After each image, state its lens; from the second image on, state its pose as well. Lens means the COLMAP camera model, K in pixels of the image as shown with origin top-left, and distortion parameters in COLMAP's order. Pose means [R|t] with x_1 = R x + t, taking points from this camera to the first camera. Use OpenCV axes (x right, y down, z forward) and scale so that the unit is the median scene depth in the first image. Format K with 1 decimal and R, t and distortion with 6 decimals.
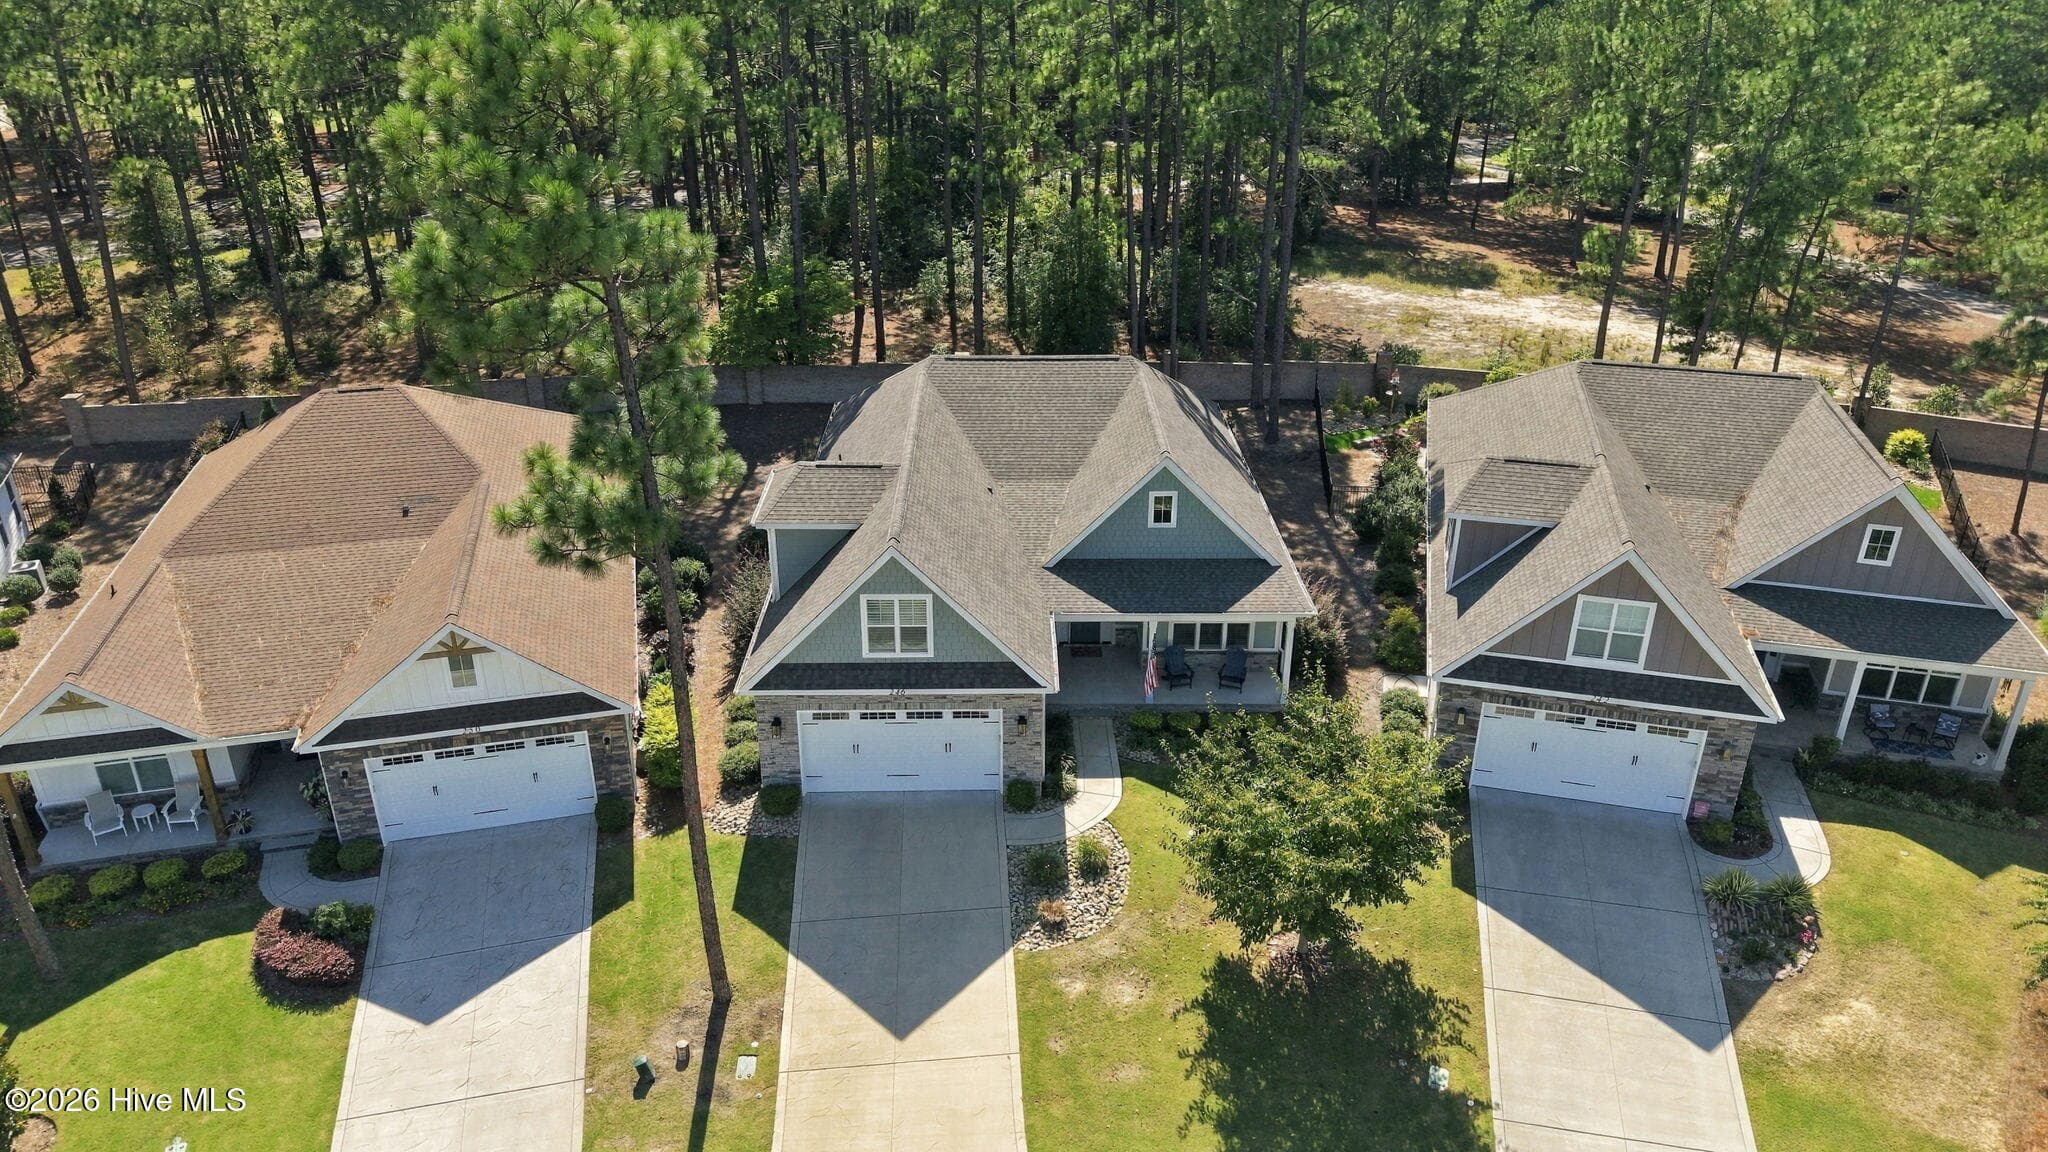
lens RADIAL K [[1450.0, 0, 1024.0], [0, 1450.0, 576.0], [0, 0, 1]] dist [0.015069, 0.001777]
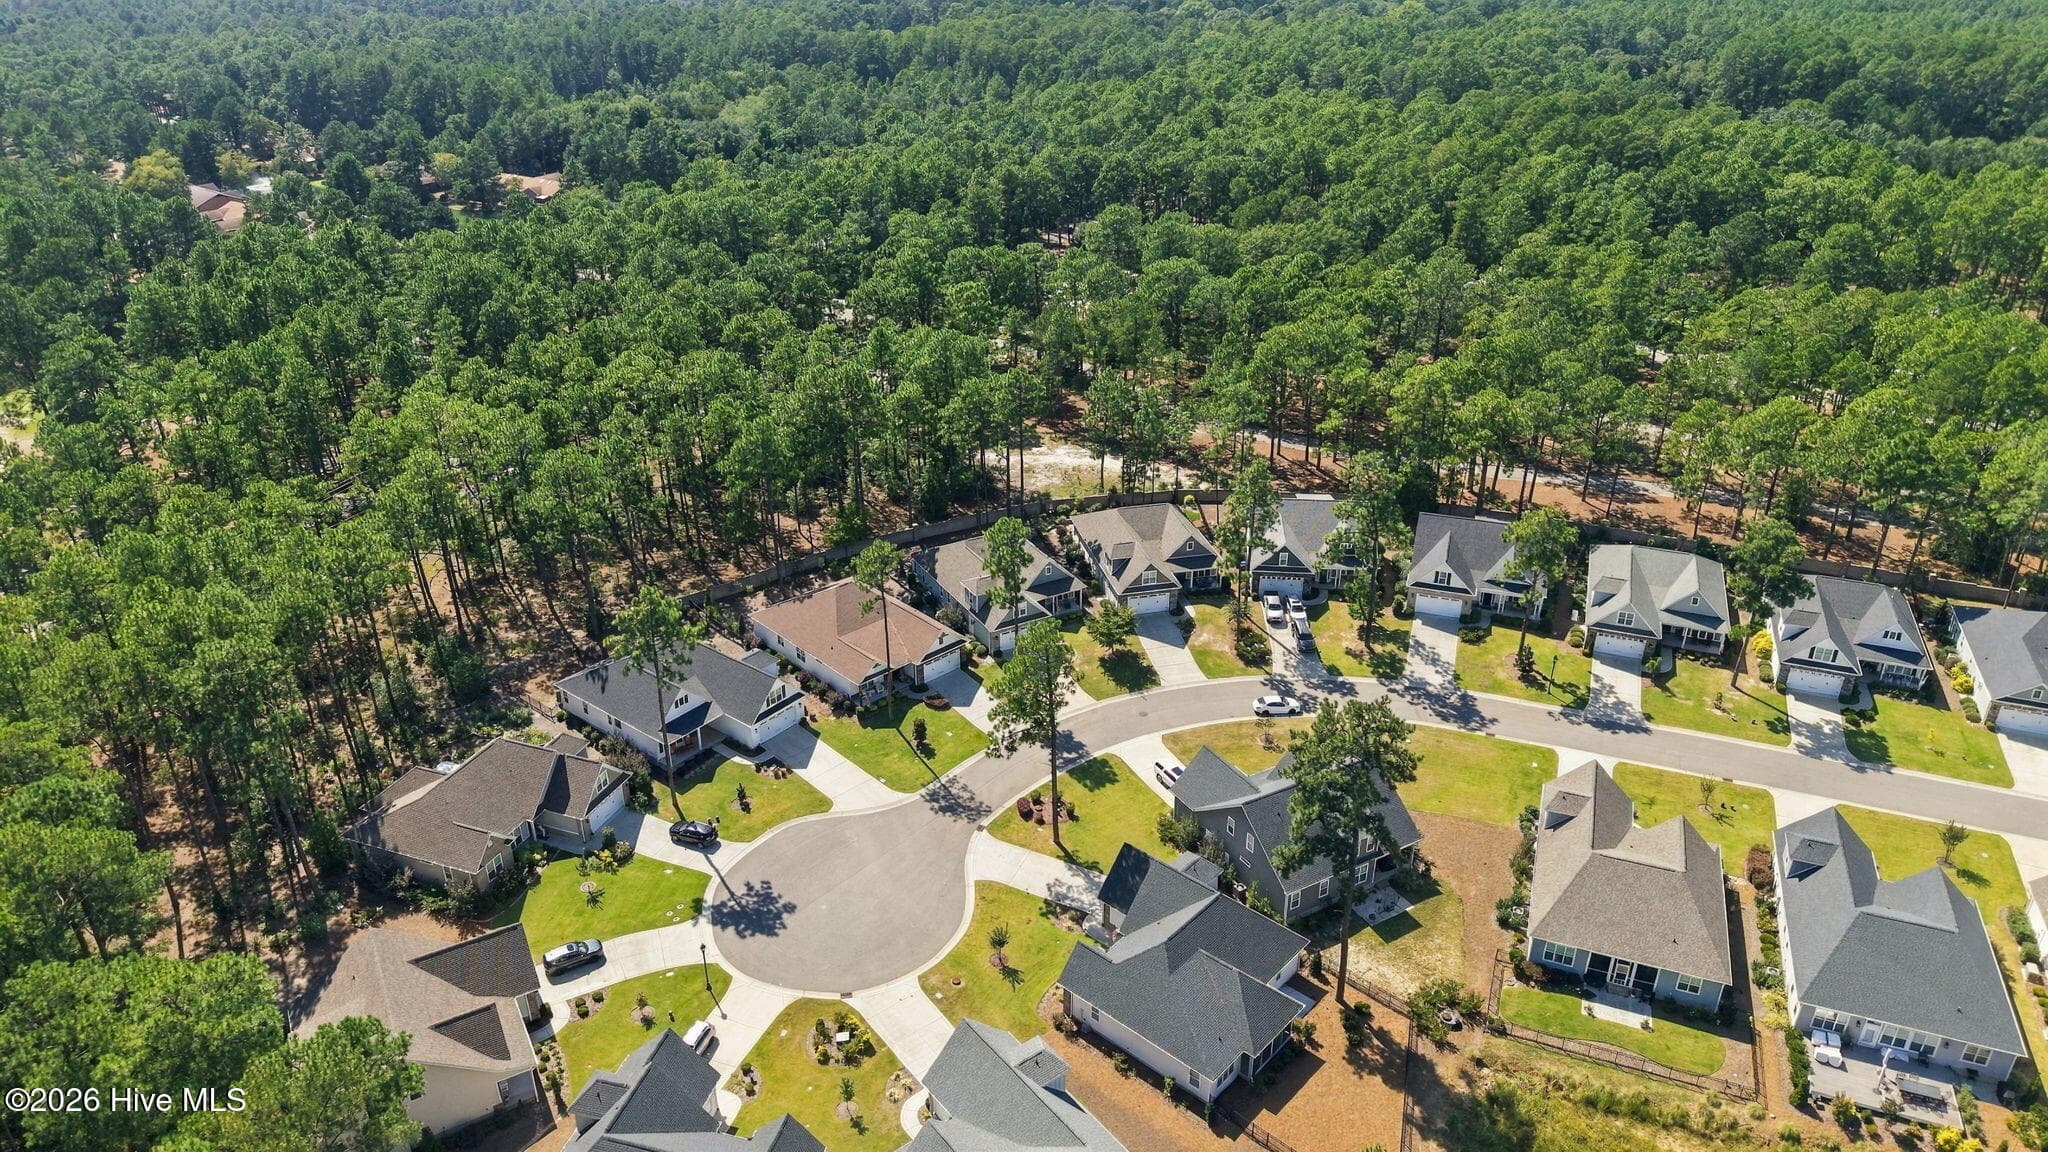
lens RADIAL K [[1404.9, 0, 1018.1], [0, 1404.9, 573.8], [0, 0, 1]] dist [0.044923, -0.029990]
pose [[0.888639, -0.221517, 0.401562, -1.906471], [0.203463, 0.975149, 0.087676, -0.481592], [-0.411004, 0.003791, 0.911626, -3.171657]]
